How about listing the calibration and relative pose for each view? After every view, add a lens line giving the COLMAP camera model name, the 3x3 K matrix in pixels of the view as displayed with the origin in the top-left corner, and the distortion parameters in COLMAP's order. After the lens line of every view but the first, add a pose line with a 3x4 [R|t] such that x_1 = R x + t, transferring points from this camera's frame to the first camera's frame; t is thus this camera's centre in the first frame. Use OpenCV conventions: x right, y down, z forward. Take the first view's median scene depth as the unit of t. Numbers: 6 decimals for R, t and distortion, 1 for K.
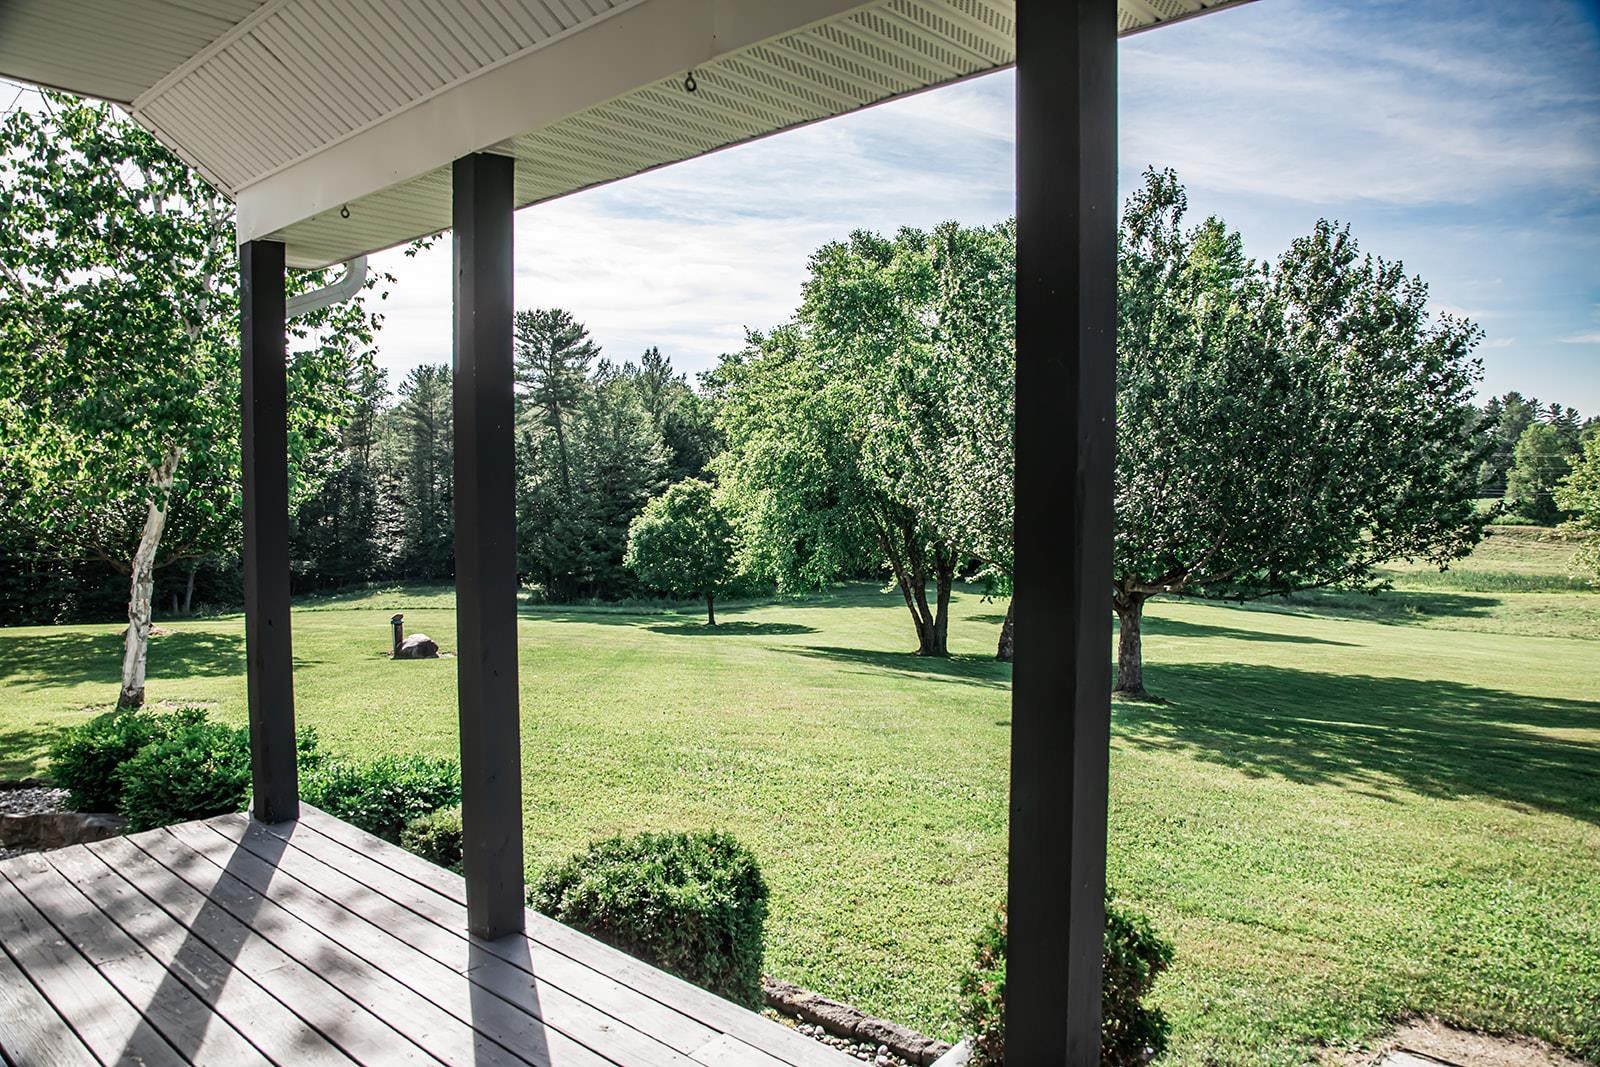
lens RADIAL K [[1124.1, 0, 800.0], [0, 1124.1, 533.0], [0, 0, 1]] dist [-0.005467, -0.000777]
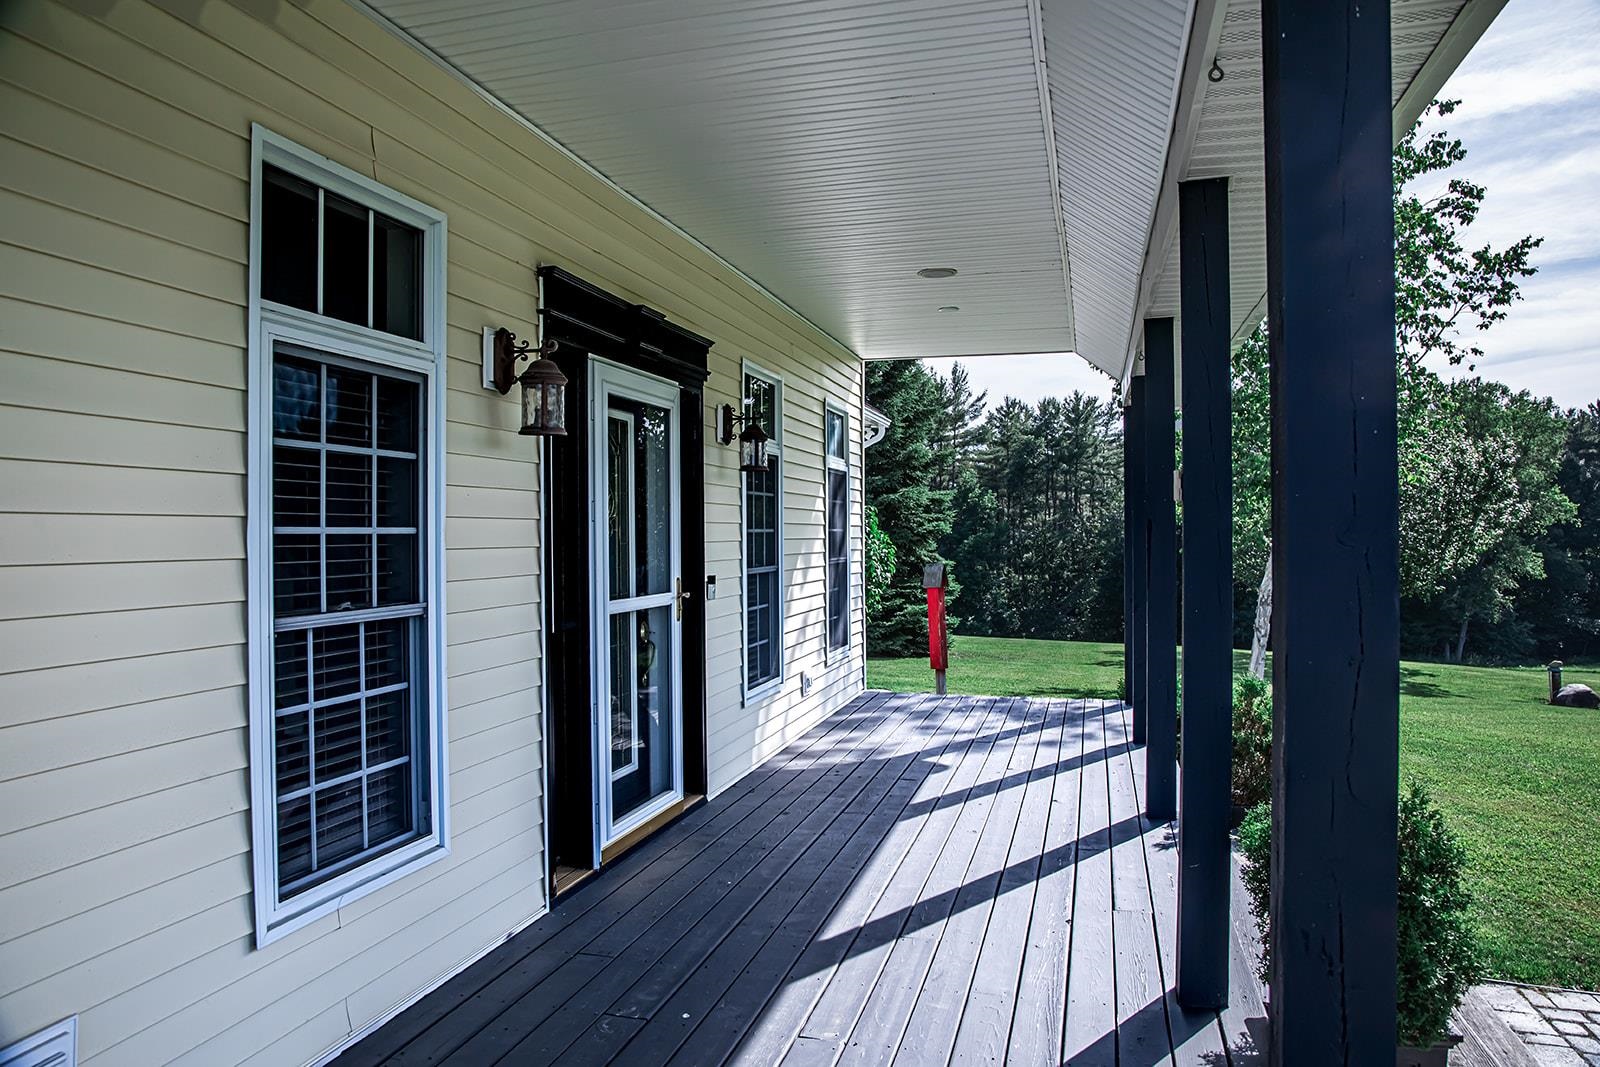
lens RADIAL K [[1124.1, 0, 798.0], [0, 1124.1, 534.4], [0, 0, 1]] dist [-0.005467, -0.000777]
pose [[0.473224, -0.005188, -0.880927, 0.209983], [-0.036847, 0.998991, -0.025677, 0.008686], [0.880171, 0.044610, 0.472555, -0.083217]]
